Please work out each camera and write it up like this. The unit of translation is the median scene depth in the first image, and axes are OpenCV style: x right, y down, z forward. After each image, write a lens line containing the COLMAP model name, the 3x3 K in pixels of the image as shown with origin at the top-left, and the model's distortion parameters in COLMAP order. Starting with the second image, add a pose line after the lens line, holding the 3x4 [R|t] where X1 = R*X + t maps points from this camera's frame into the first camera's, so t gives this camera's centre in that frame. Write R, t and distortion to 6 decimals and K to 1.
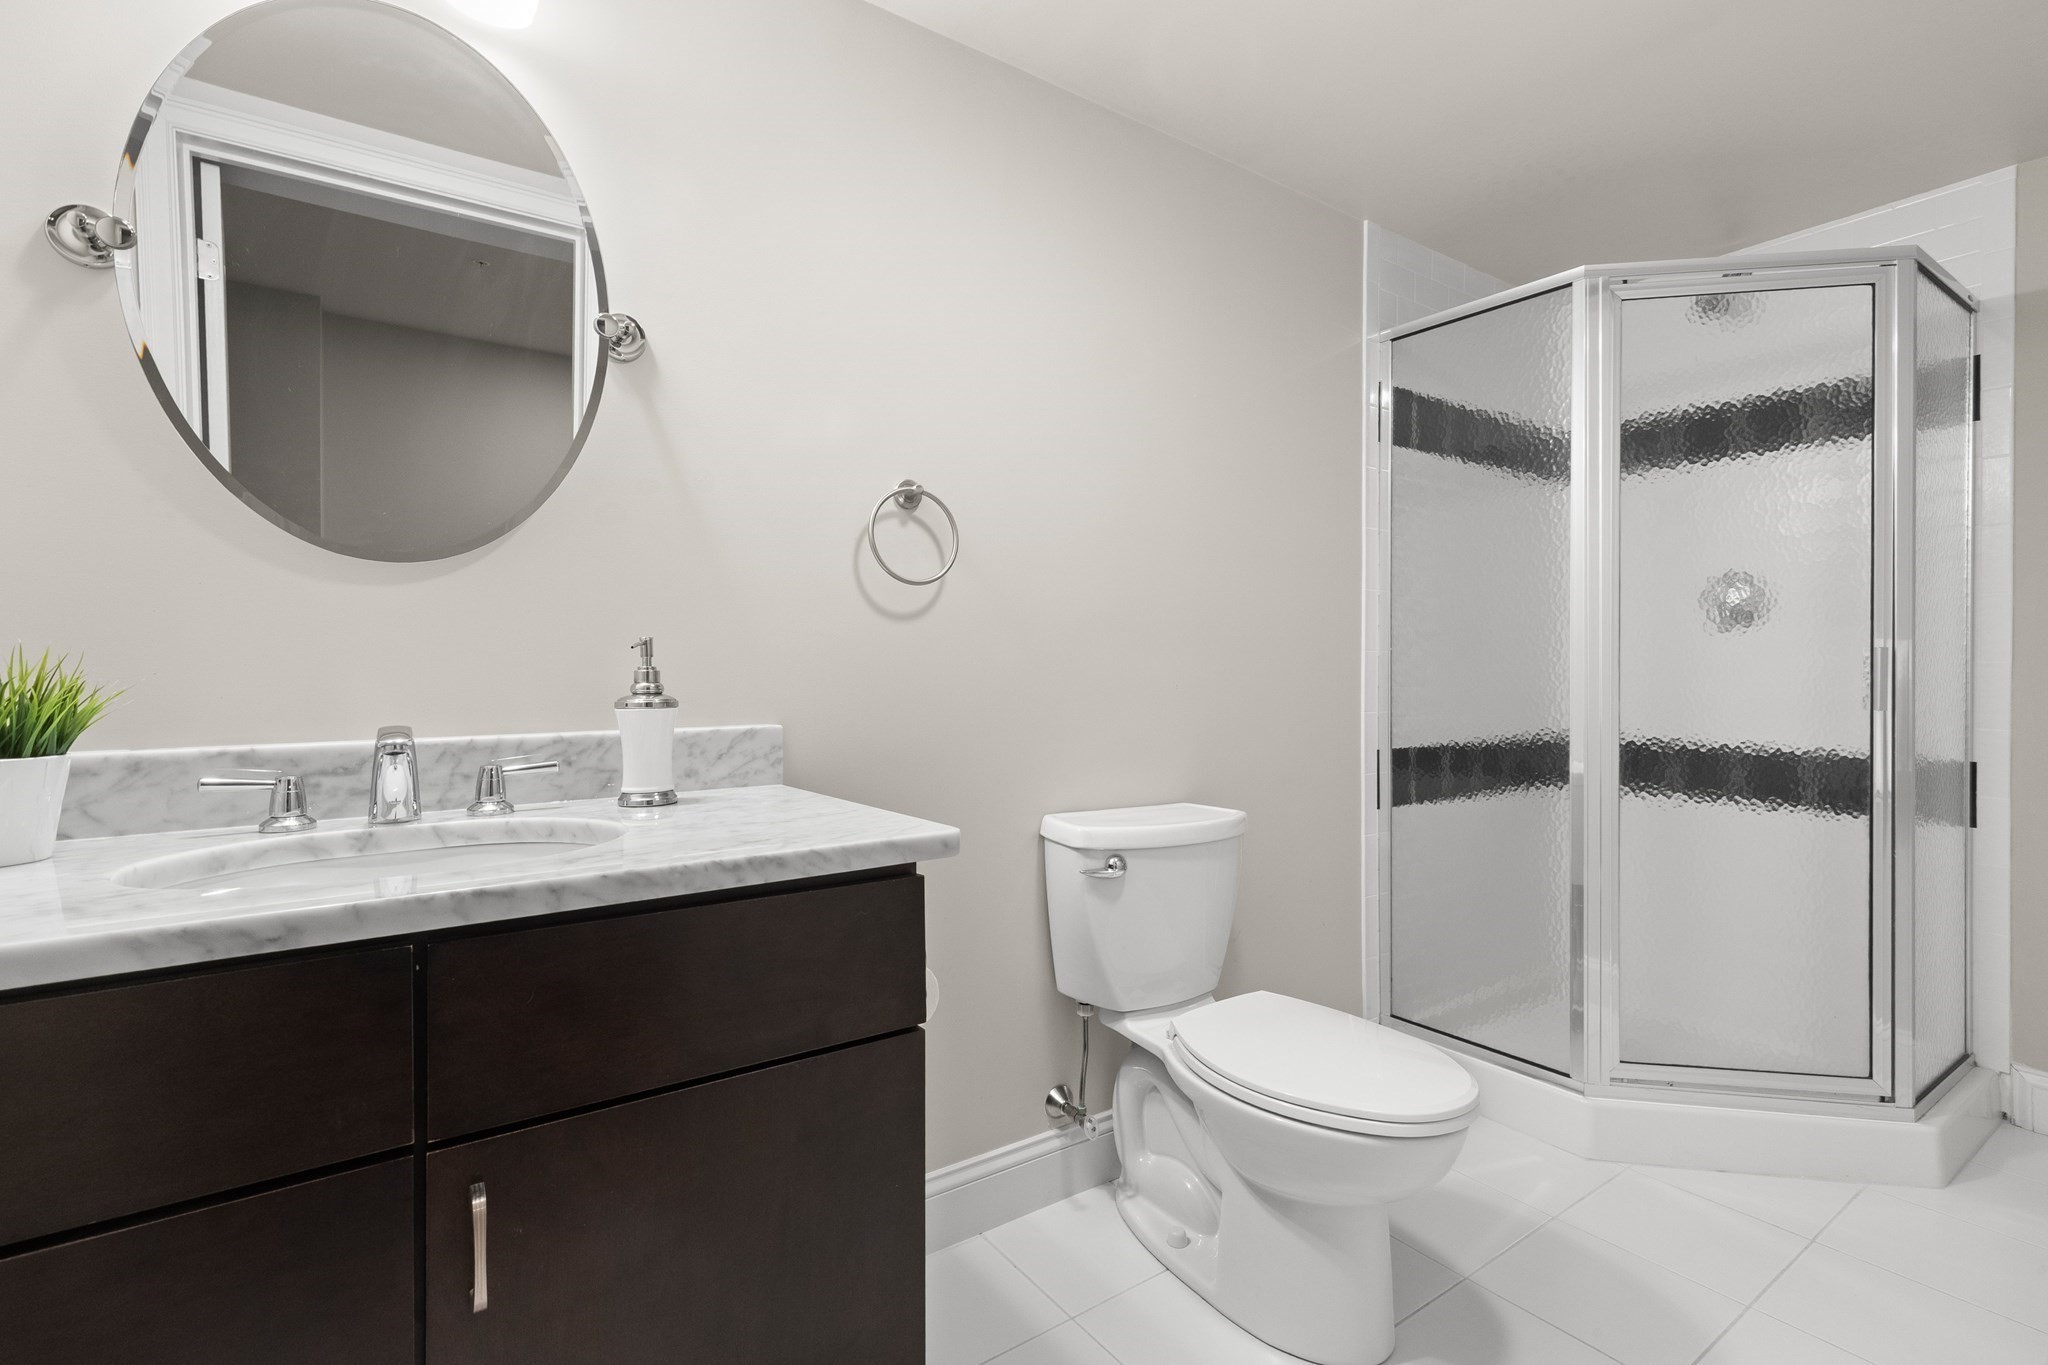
lens RADIAL K [[936.2, 0, 1027.4], [0, 936.2, 673.5], [0, 0, 1]] dist [0.001965, 0.000066]
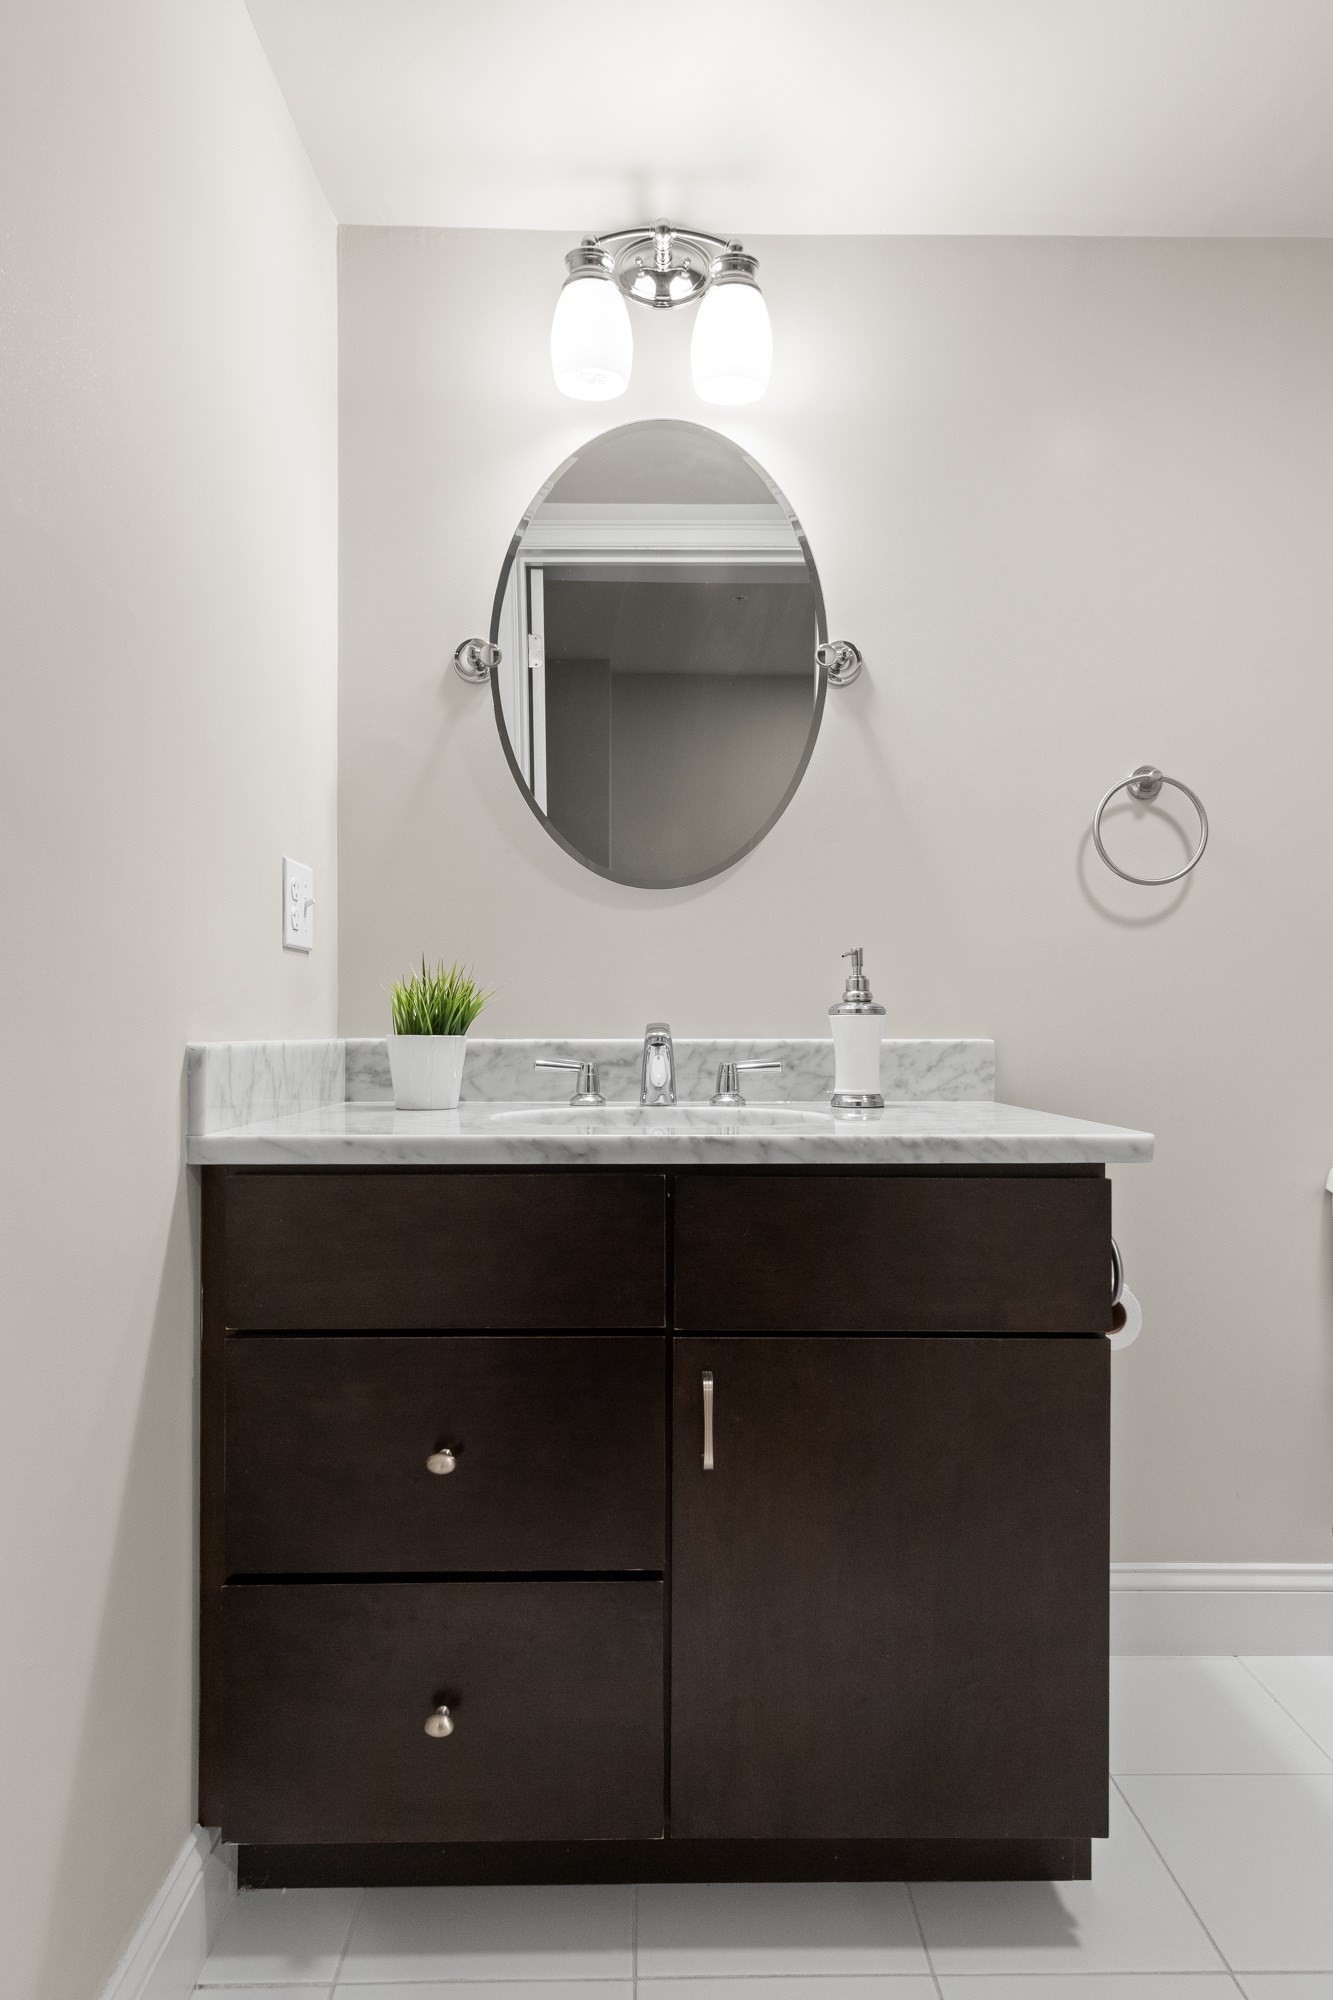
lens RADIAL K [[1139.4, 0, 668.1], [0, 1139.4, 1036.0], [0, 0, 1]] dist [0.011339, 0.000373]
pose [[0.829083, 0.012182, -0.558992, 0.138269], [-0.006386, 0.999904, 0.012320, 0.047952], [0.559089, -0.006645, 0.829081, -0.185679]]
